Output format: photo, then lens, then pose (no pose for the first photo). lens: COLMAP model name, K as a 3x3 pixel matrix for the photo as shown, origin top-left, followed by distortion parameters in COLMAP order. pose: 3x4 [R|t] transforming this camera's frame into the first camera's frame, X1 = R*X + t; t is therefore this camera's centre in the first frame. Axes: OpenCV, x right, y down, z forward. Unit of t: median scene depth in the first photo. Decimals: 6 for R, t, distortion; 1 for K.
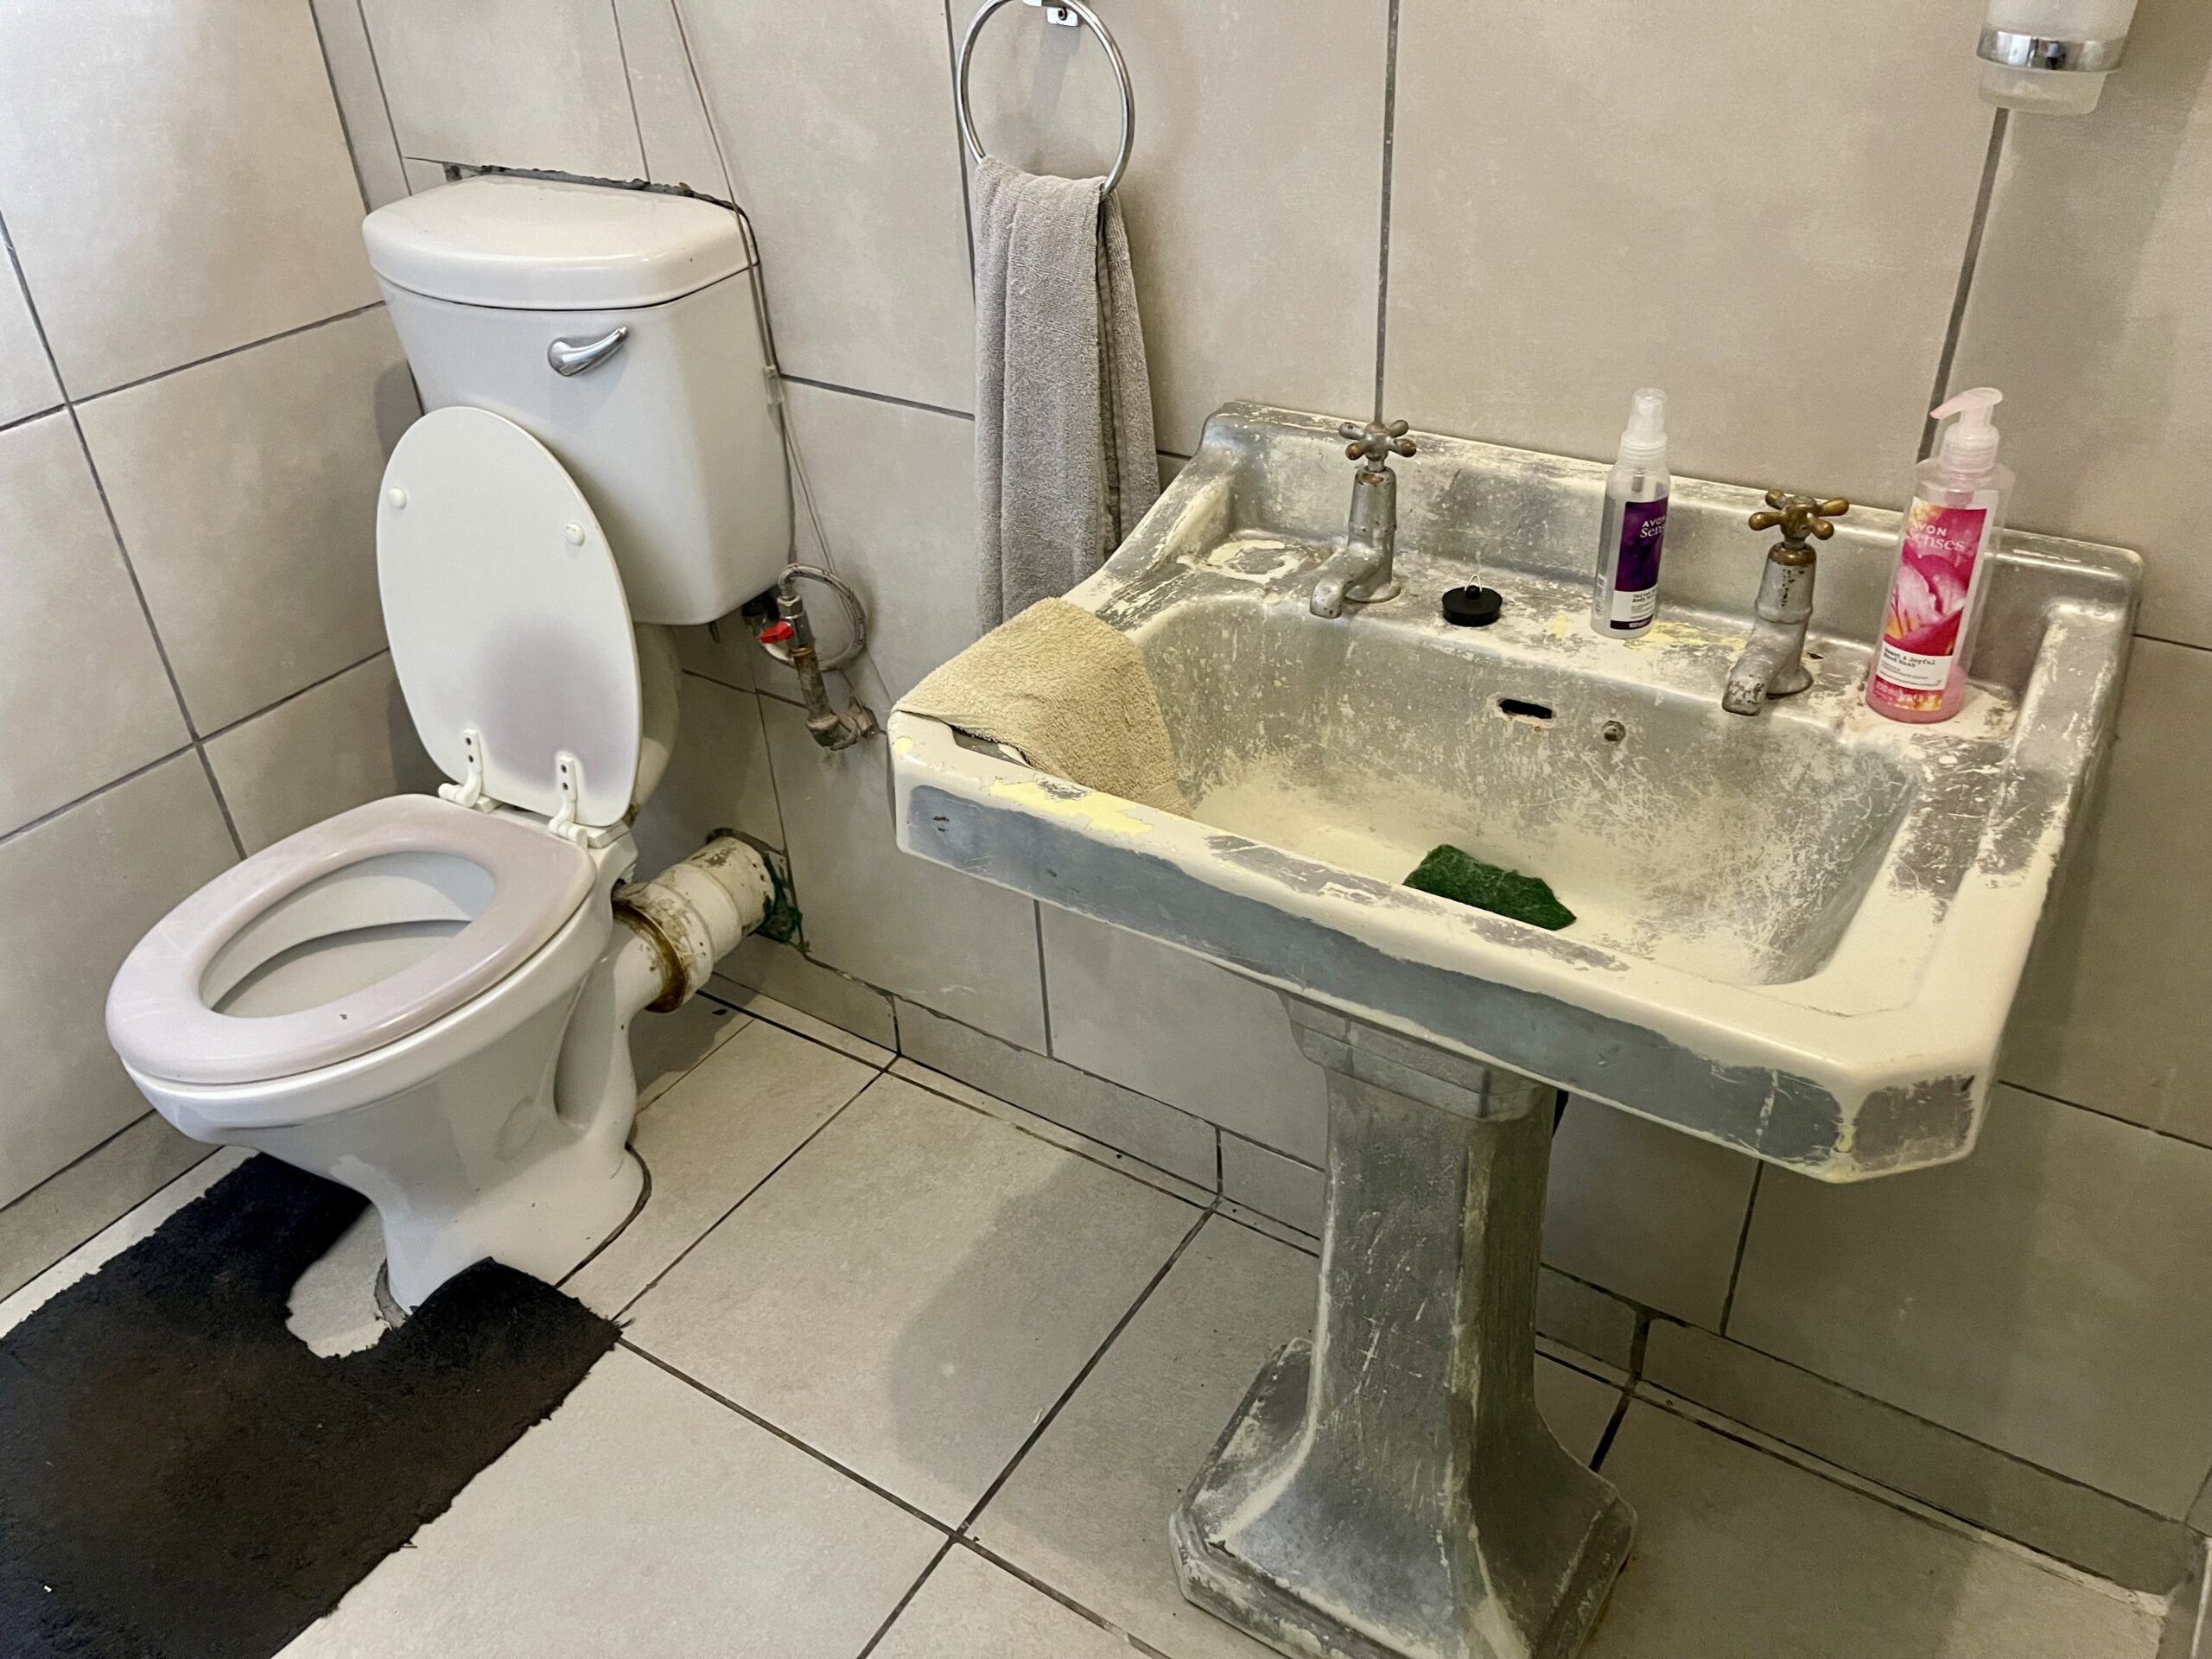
lens RADIAL K [[1689.7, 0, 1106.0], [0, 1689.7, 829.5], [0, 0, 1]] dist [0.062862, -0.111470]
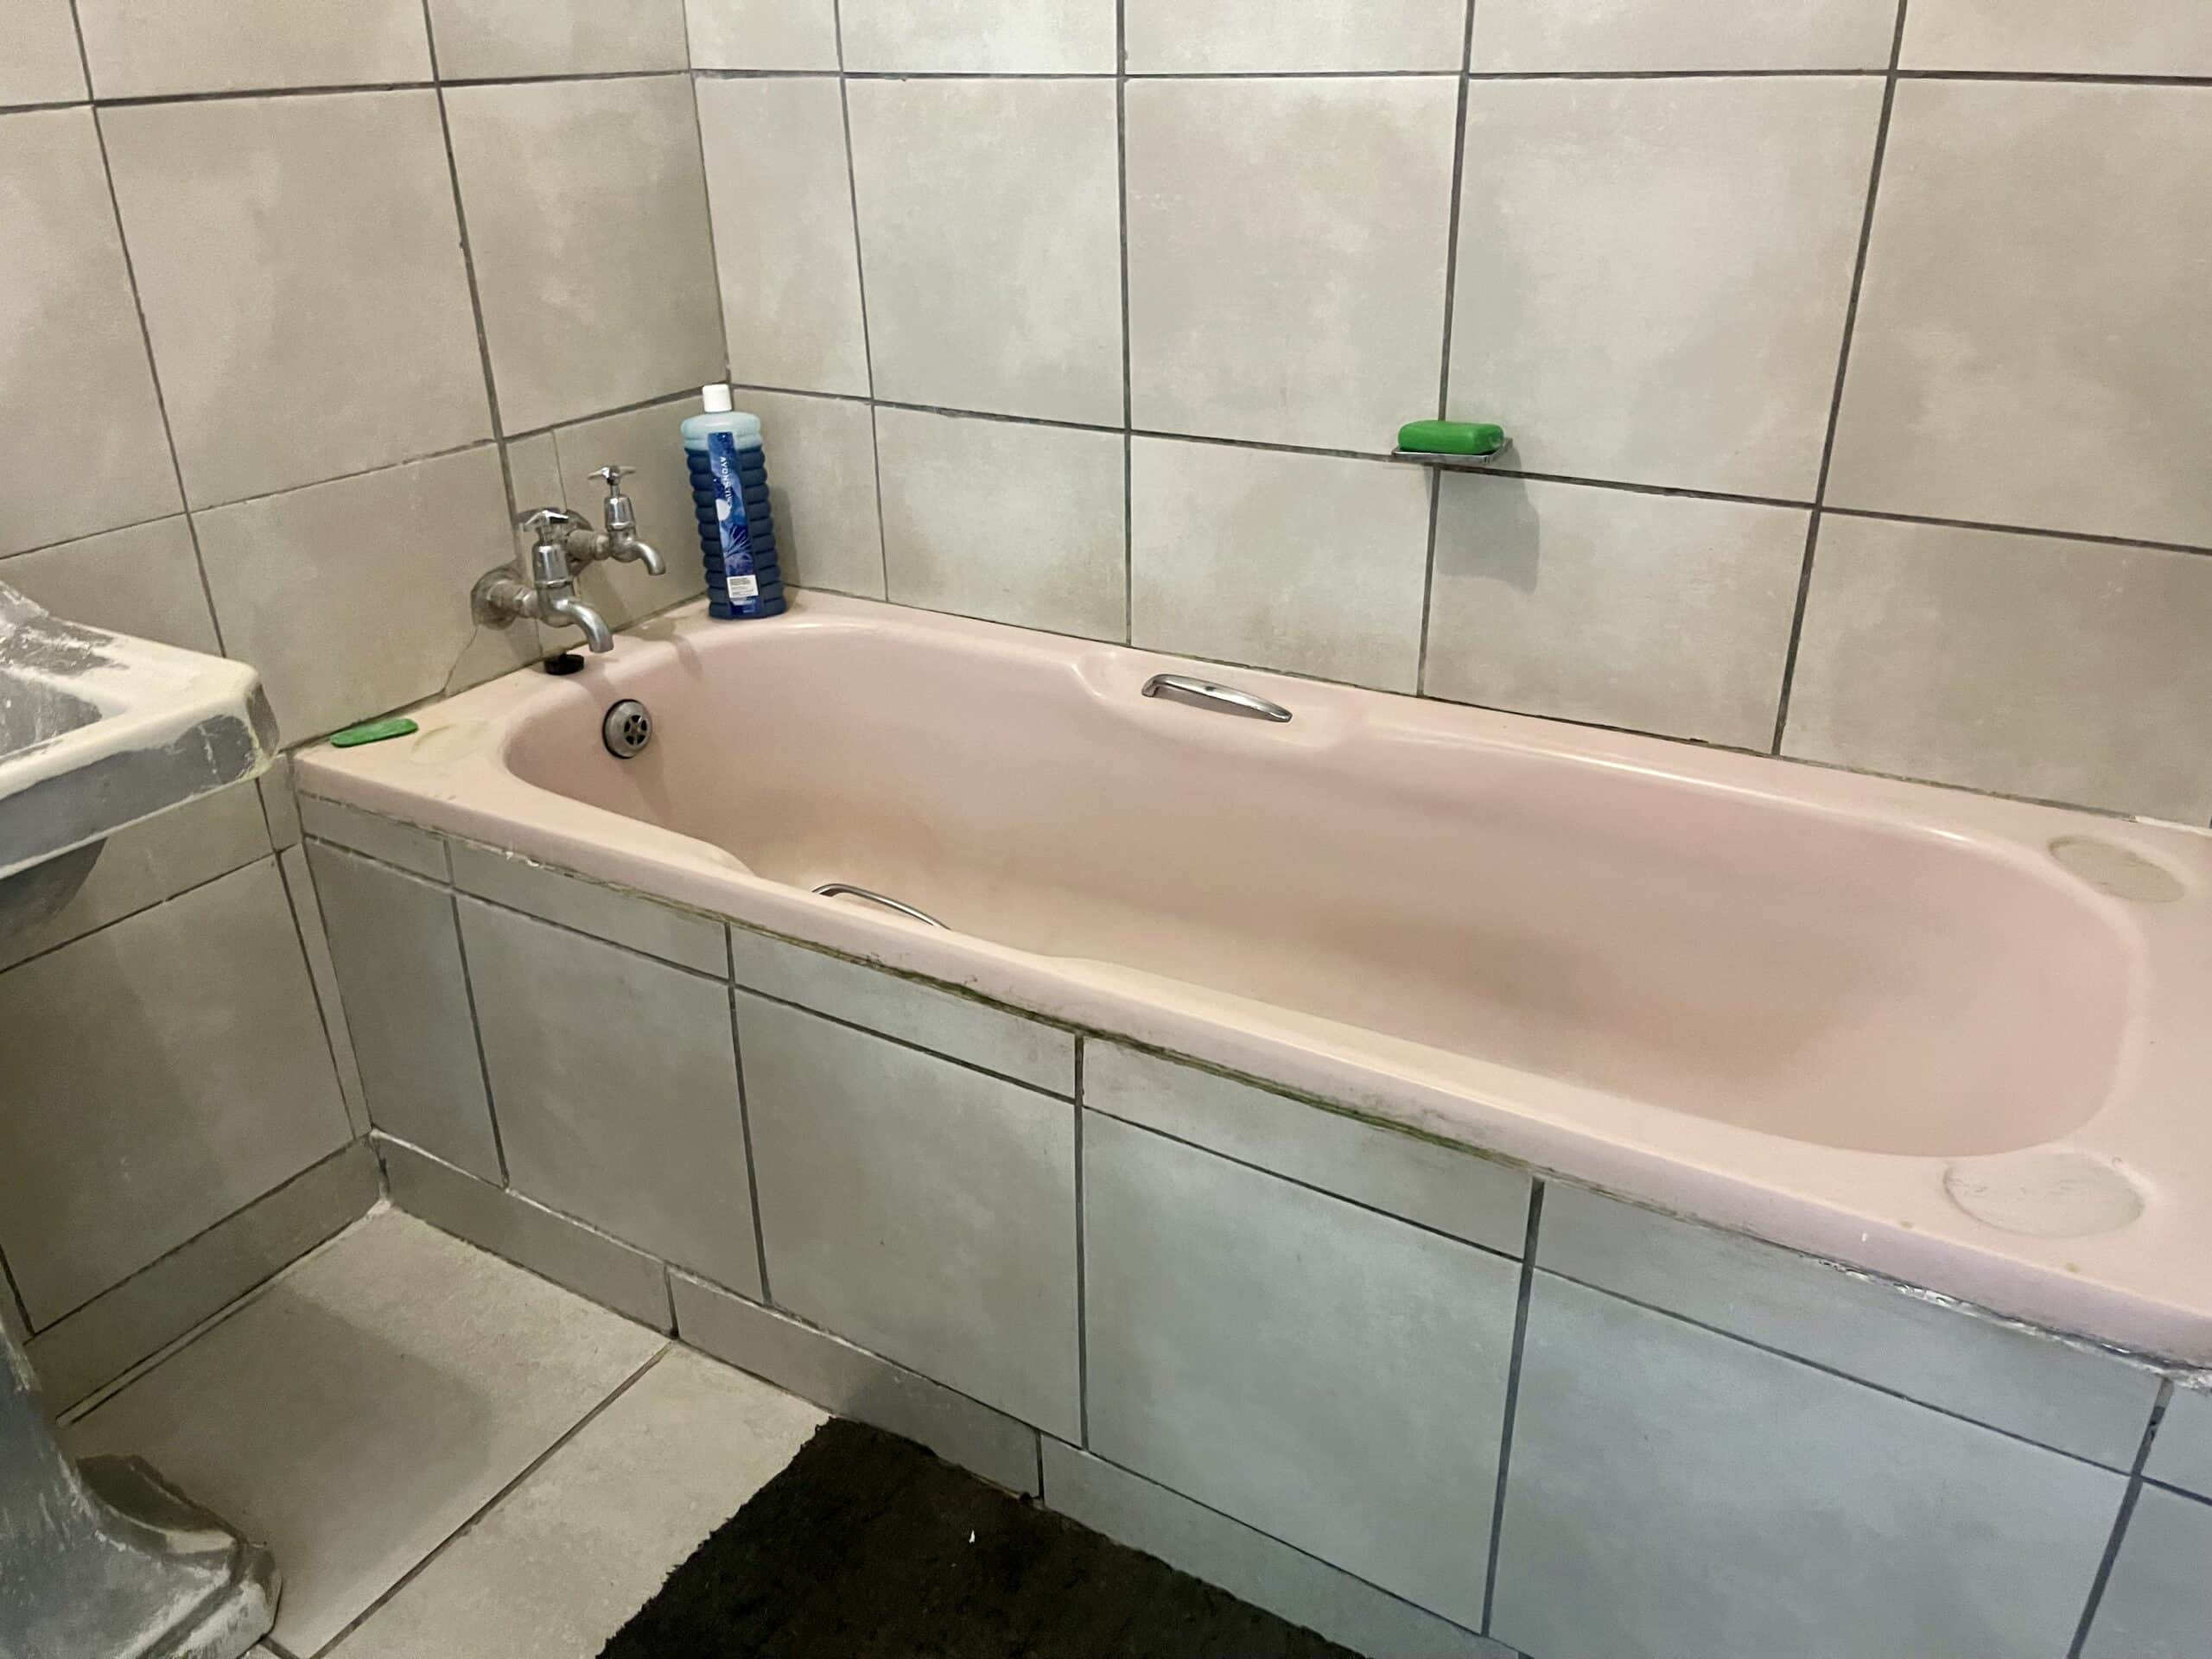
lens RADIAL K [[1689.7, 0, 1106.0], [0, 1689.7, 829.5], [0, 0, 1]] dist [0.062862, -0.111470]
pose [[-0.041224, -0.383822, 0.922487, -0.621673], [0.574136, 0.746521, 0.336264, 0.096026], [-0.817721, 0.543495, 0.189591, 0.062931]]
